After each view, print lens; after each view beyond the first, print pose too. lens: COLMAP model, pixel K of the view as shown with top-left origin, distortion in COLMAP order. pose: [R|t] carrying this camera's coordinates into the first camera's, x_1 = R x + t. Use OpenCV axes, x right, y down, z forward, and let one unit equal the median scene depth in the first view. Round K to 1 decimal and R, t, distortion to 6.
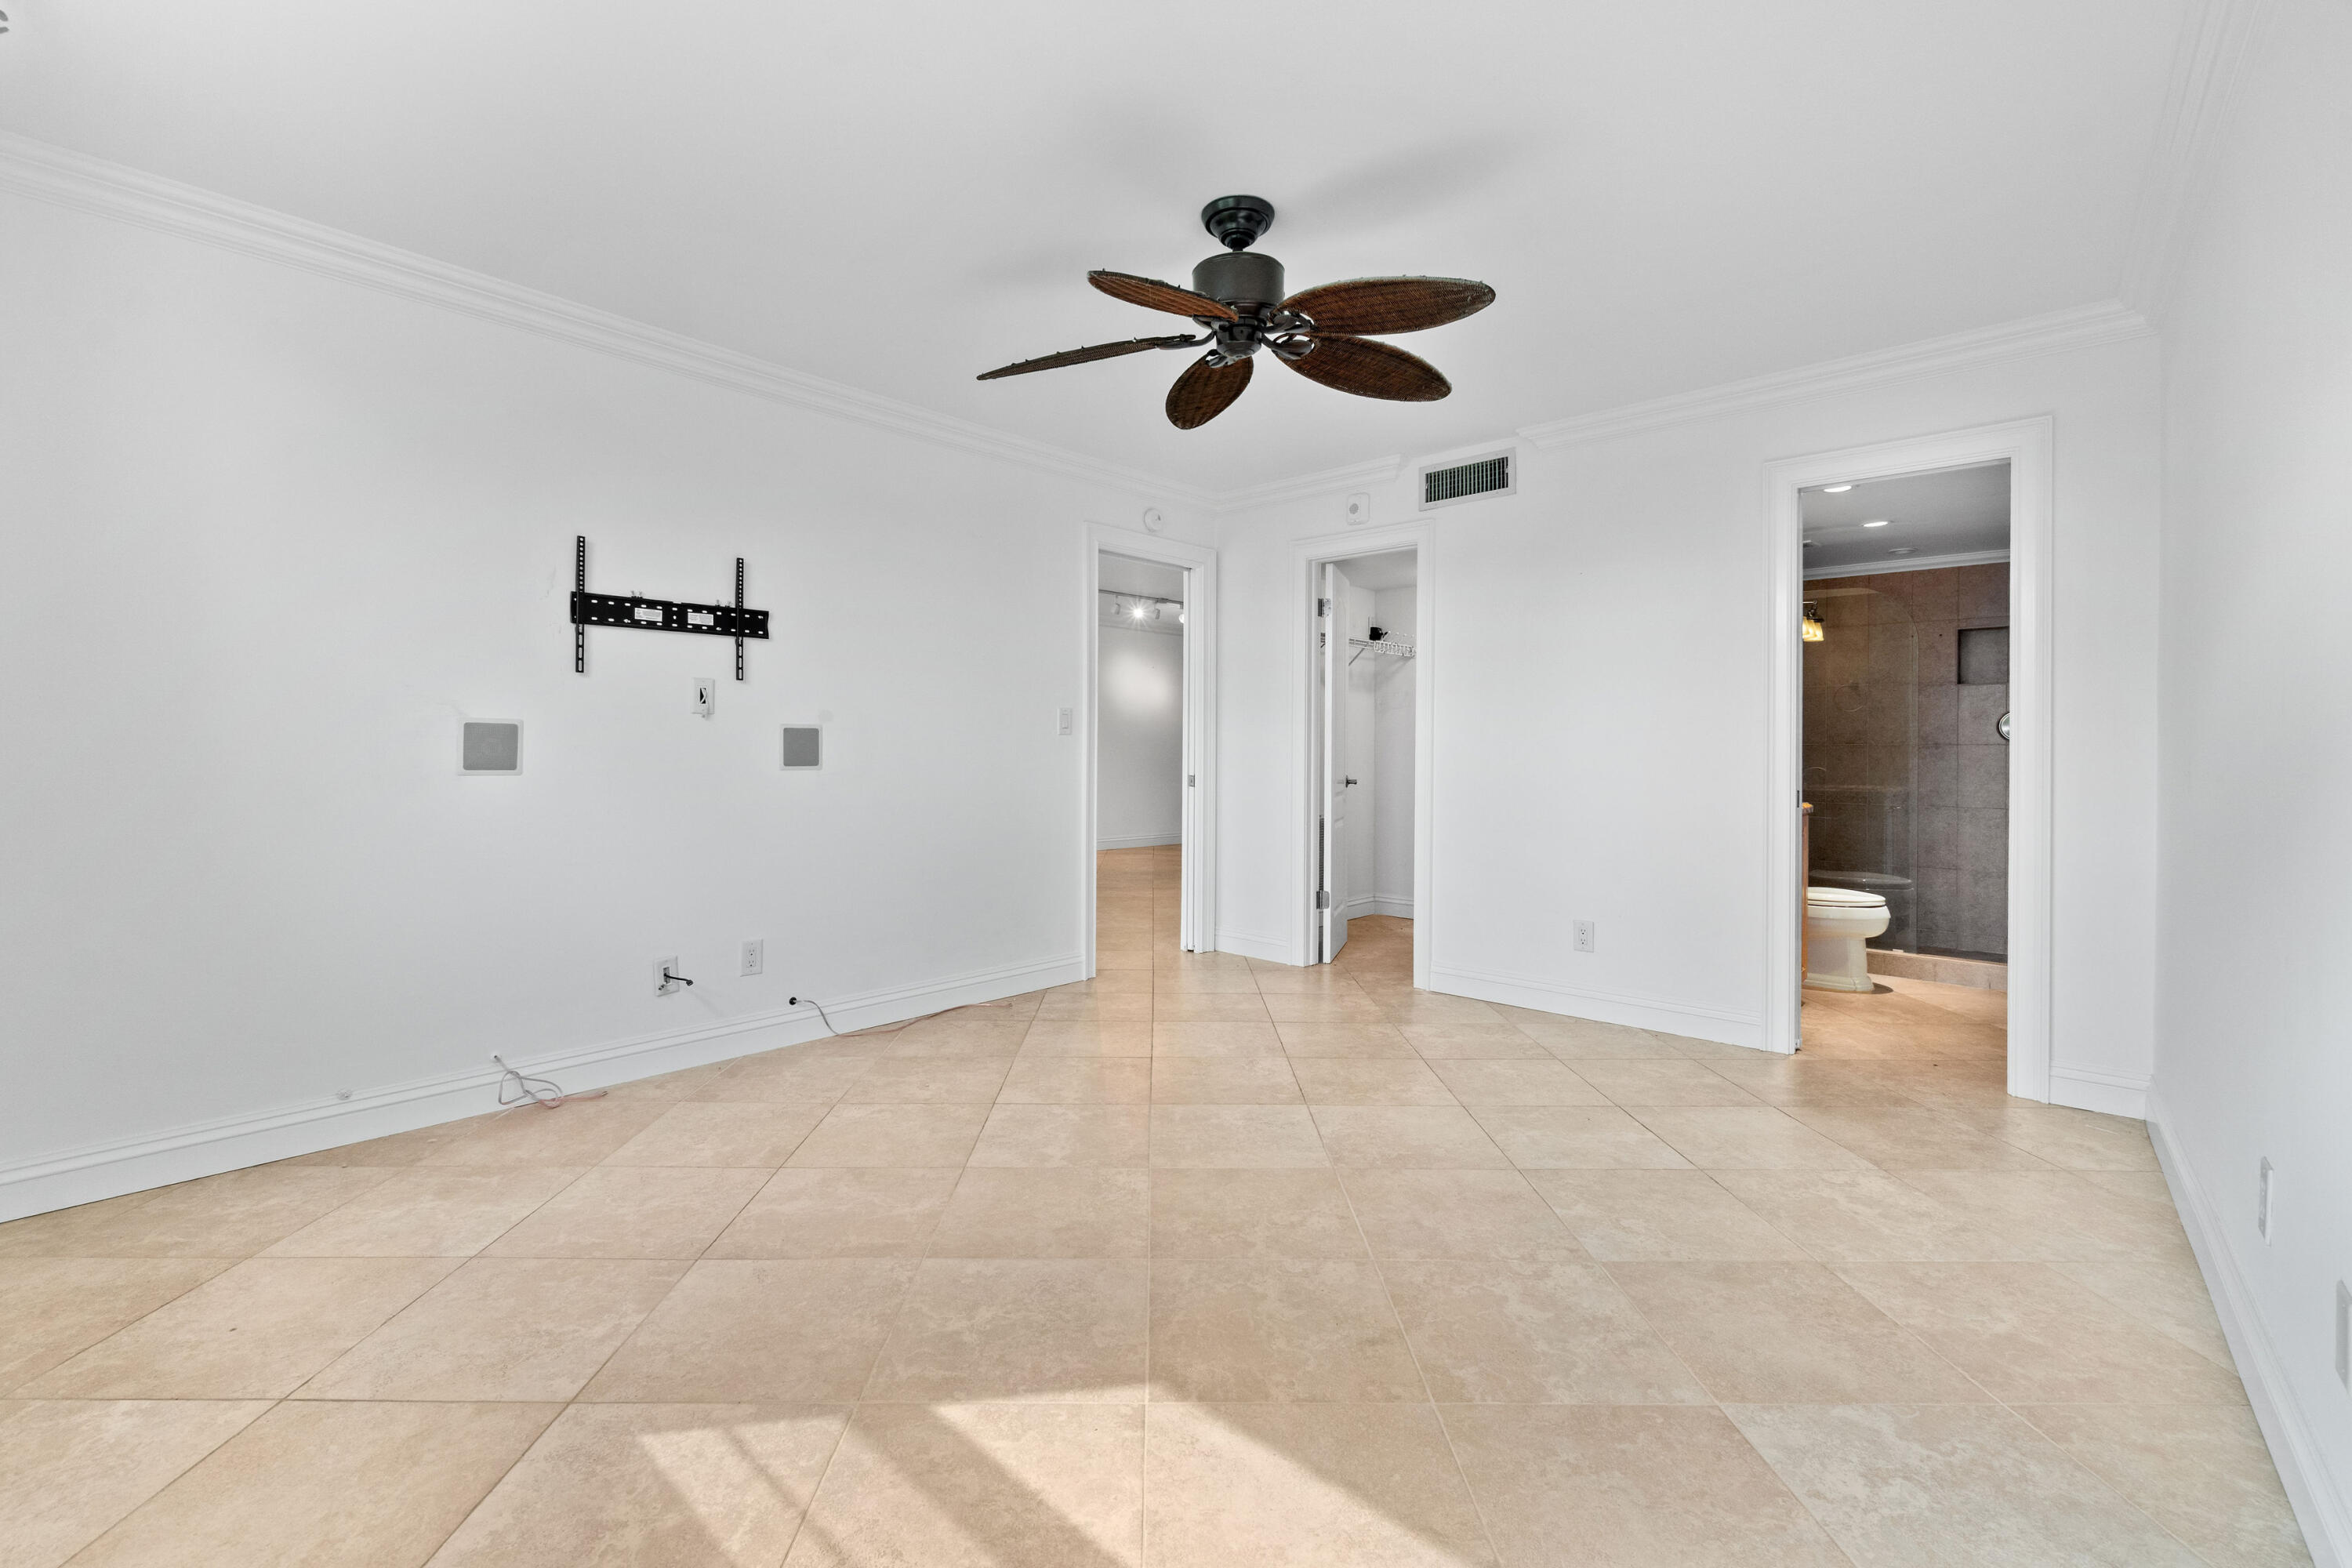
lens RADIAL K [[1011.8, 0, 1181.0], [0, 1011.8, 768.8], [0, 0, 1]] dist [-0.017281, 0.001752]
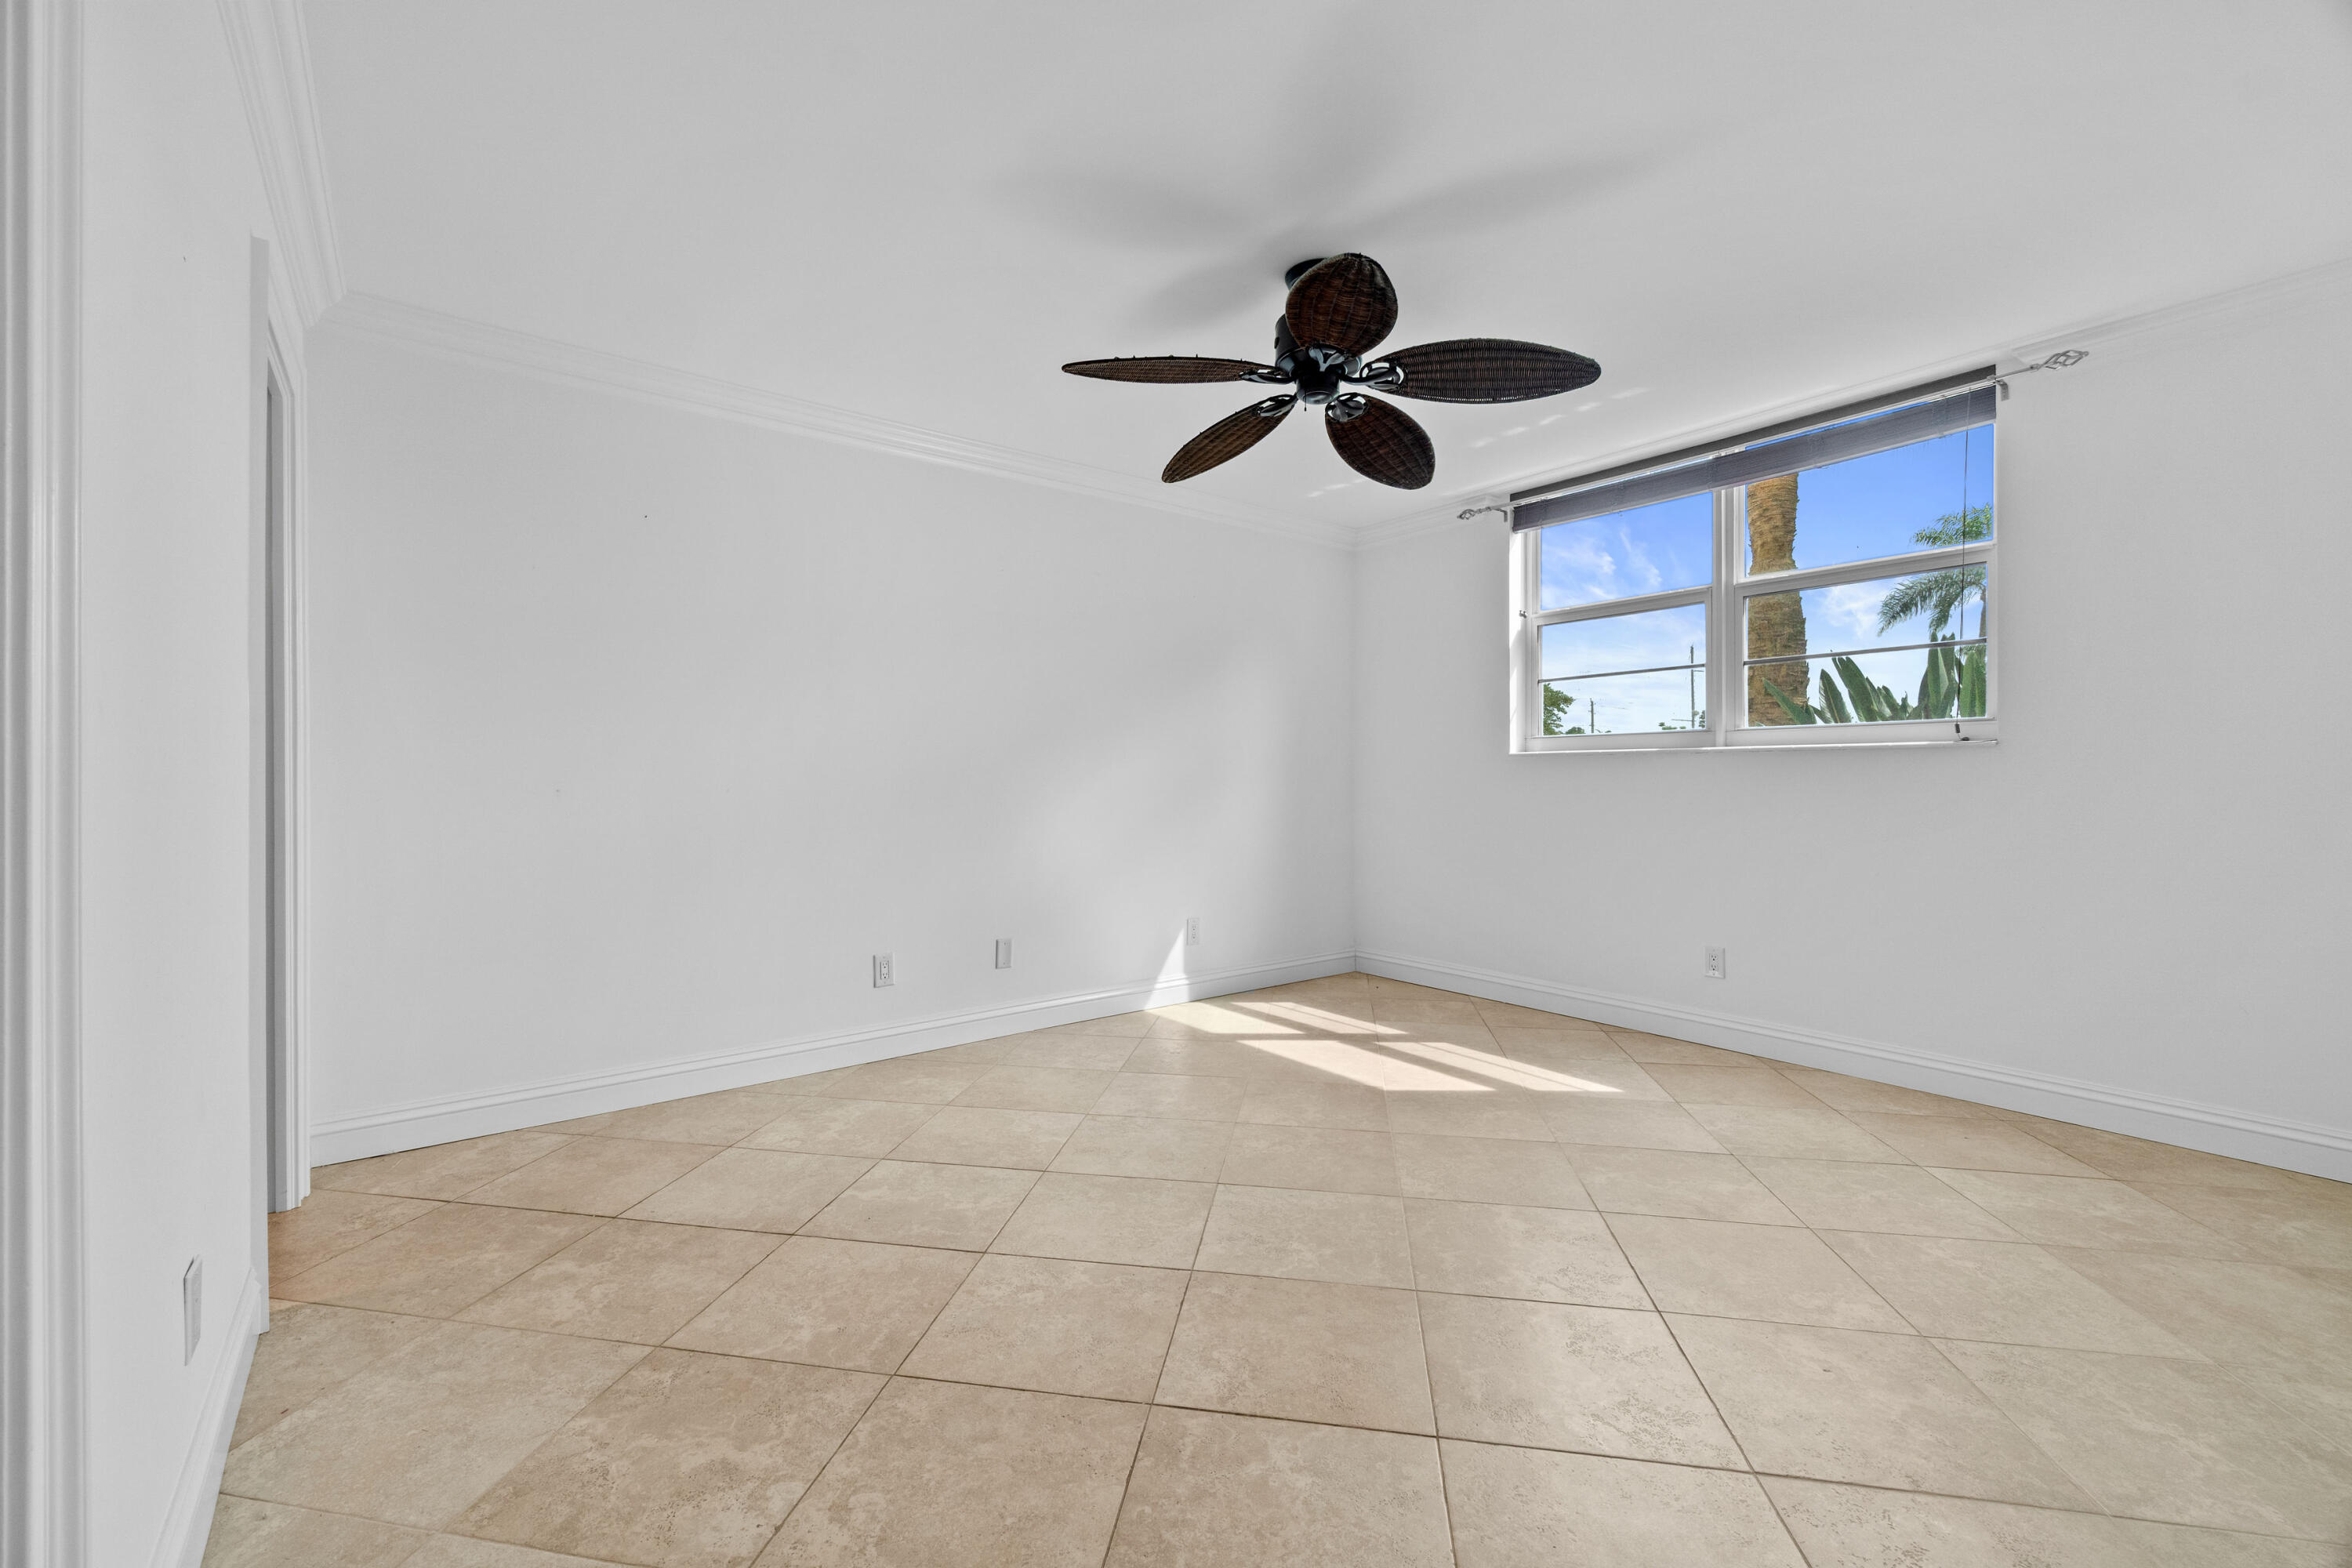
lens RADIAL K [[1011.8, 0, 1173.4], [0, 1011.8, 776.7], [0, 0, 1]] dist [-0.017281, 0.001752]
pose [[-0.983101, -0.004993, 0.182996, 0.009352], [-0.000940, 0.999753, 0.022224, -0.035042], [-0.183062, 0.021677, -0.982862, 1.797399]]
